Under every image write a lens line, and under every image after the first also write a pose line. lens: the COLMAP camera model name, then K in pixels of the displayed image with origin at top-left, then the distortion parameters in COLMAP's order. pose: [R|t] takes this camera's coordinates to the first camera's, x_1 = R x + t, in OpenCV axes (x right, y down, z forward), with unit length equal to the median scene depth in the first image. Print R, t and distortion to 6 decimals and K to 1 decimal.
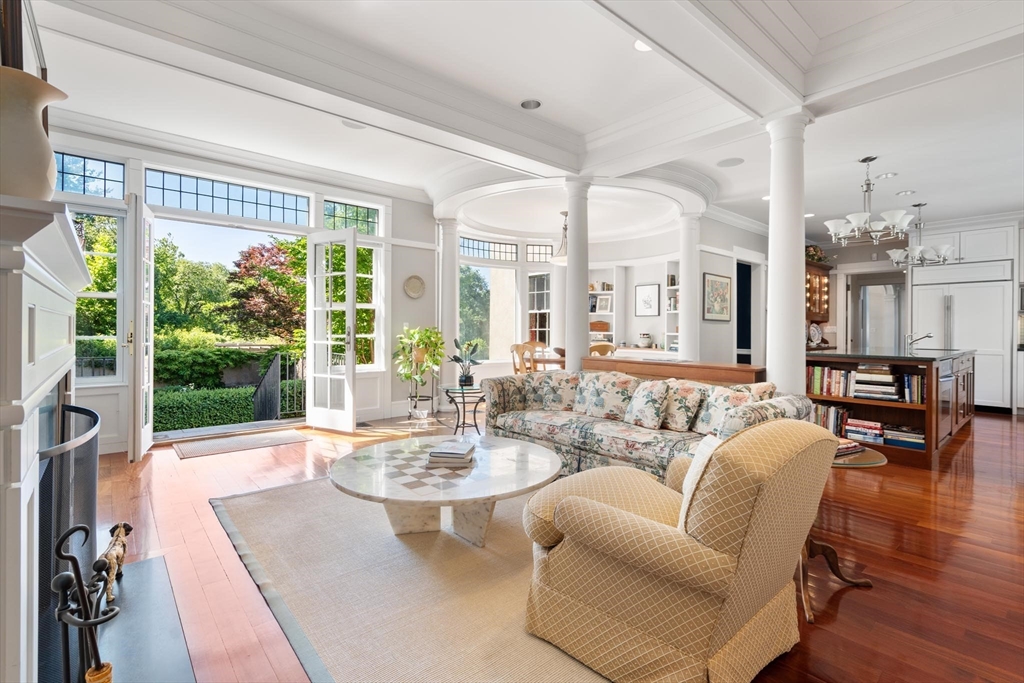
lens RADIAL K [[470.9, 0, 514.9], [0, 470.9, 335.2], [0, 0, 1]] dist [-0.005748, -0.000284]
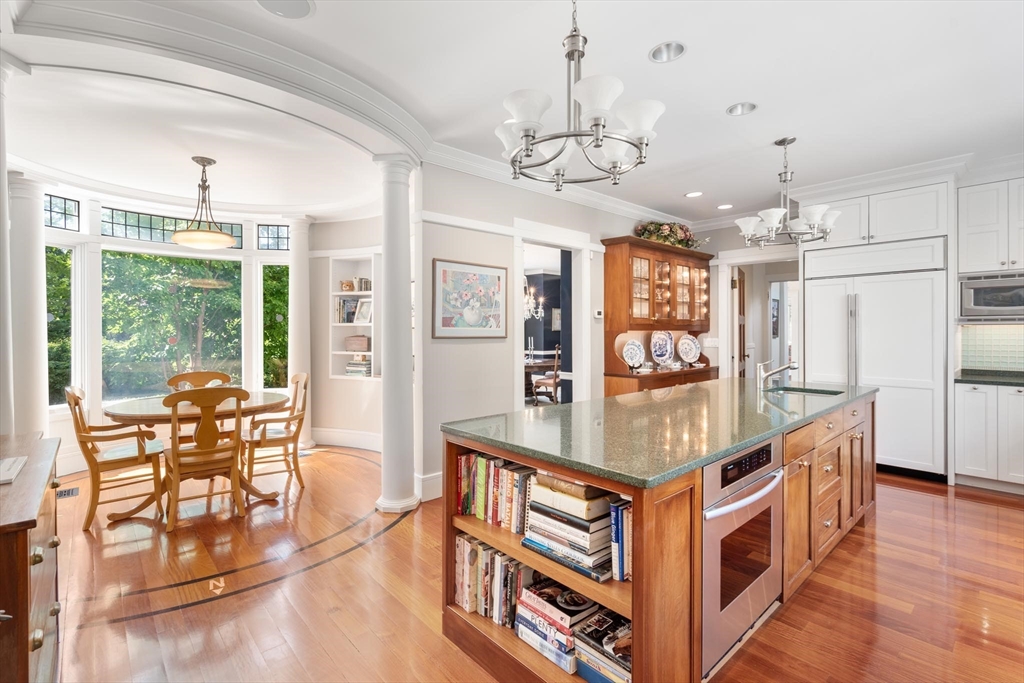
lens RADIAL K [[470.9, 0, 508.9], [0, 470.9, 335.7], [0, 0, 1]] dist [-0.005748, -0.000284]
pose [[0.999683, -0.008037, 0.023859, 0.464828], [0.008045, 0.999968, -0.000251, -0.033691], [-0.023856, 0.000443, 0.999715, 0.389156]]
